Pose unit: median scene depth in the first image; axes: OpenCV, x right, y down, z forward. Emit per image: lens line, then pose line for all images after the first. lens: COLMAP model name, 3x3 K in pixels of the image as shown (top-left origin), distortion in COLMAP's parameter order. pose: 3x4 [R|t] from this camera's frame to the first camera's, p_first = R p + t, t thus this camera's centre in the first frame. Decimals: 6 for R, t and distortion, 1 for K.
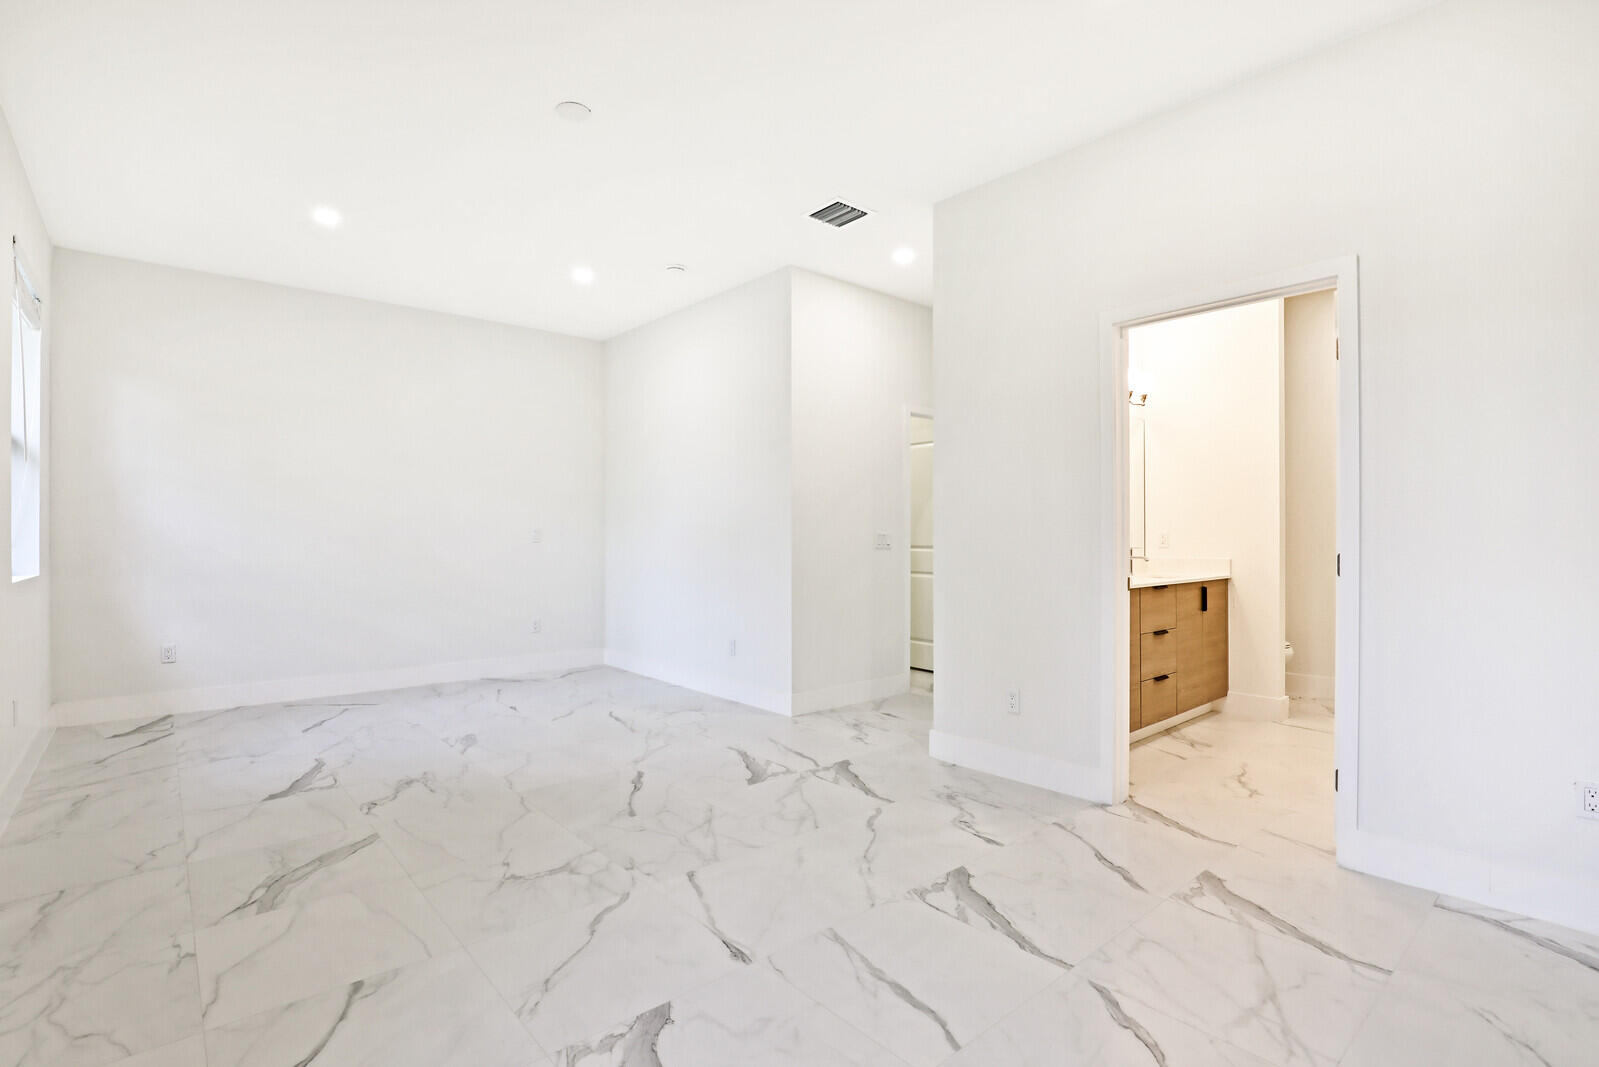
lens RADIAL K [[776.9, 0, 799.5], [0, 776.9, 533.5], [0, 0, 1]] dist [-0.028317, 0.000510]
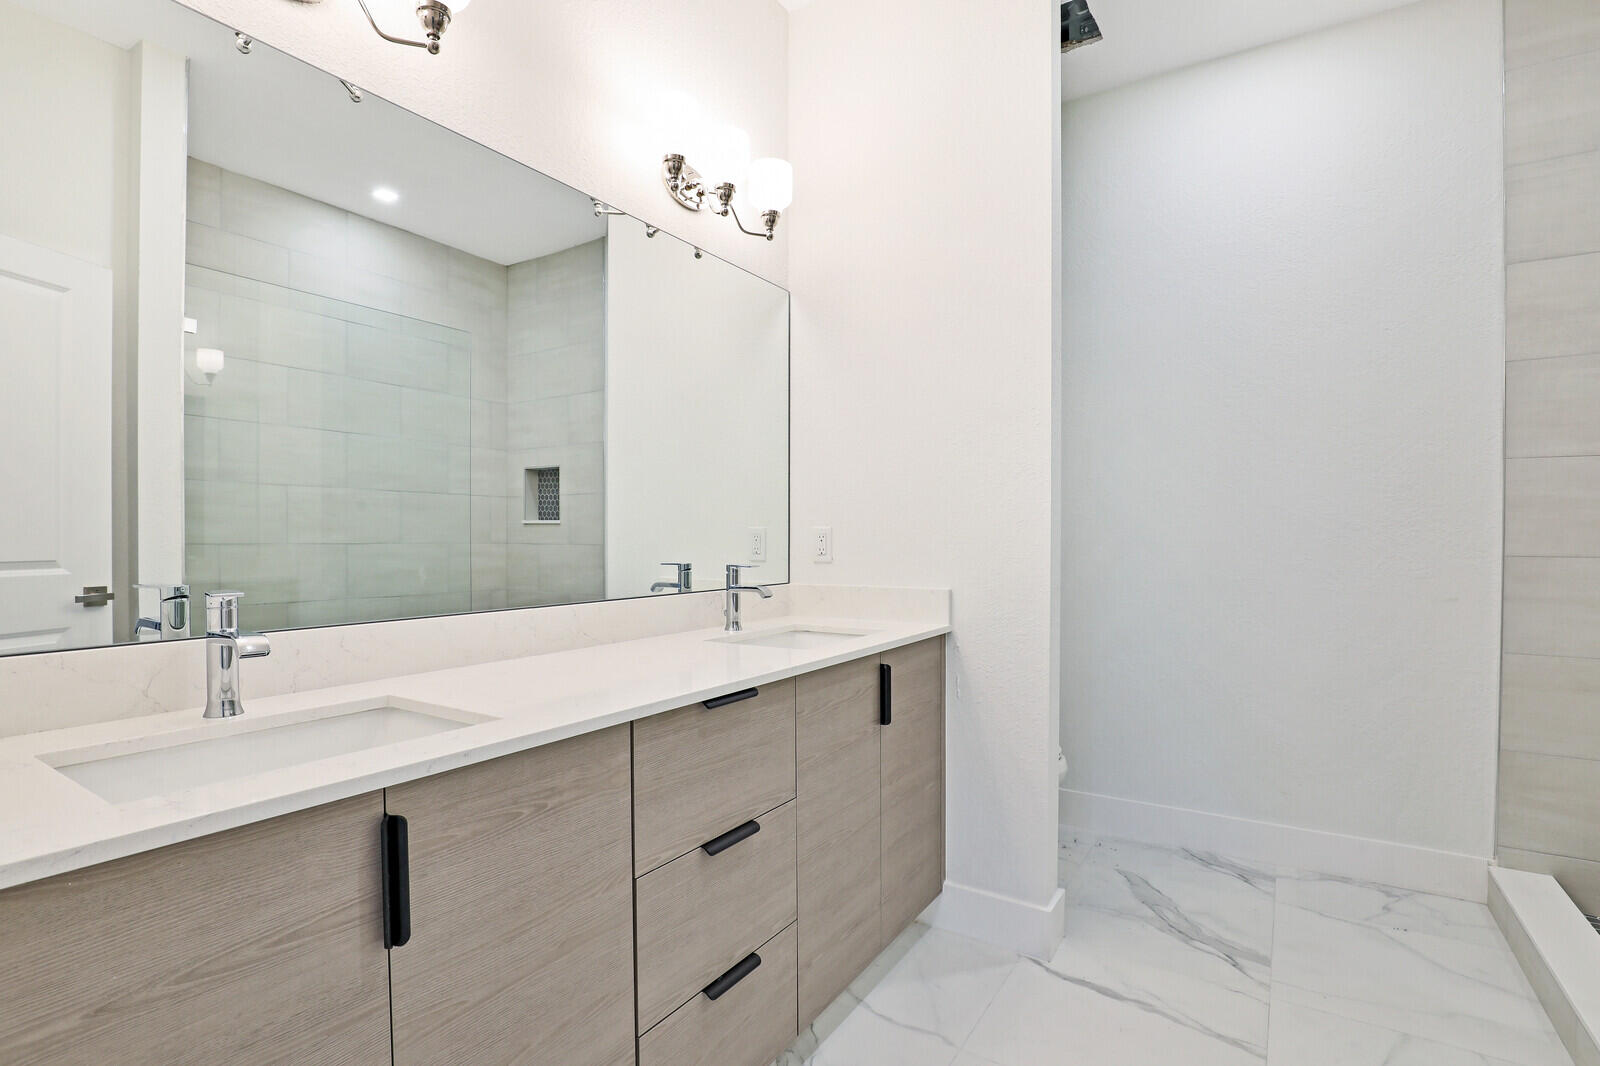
lens RADIAL K [[734.9, 0, 800.9], [0, 734.9, 539.4], [0, 0, 1]] dist [-0.027663, -0.000128]
pose [[0.966818, 0.000546, 0.255466, 0.372069], [-0.003845, 0.999916, 0.012416, -0.001079], [-0.255438, -0.012986, 0.966738, 0.619880]]
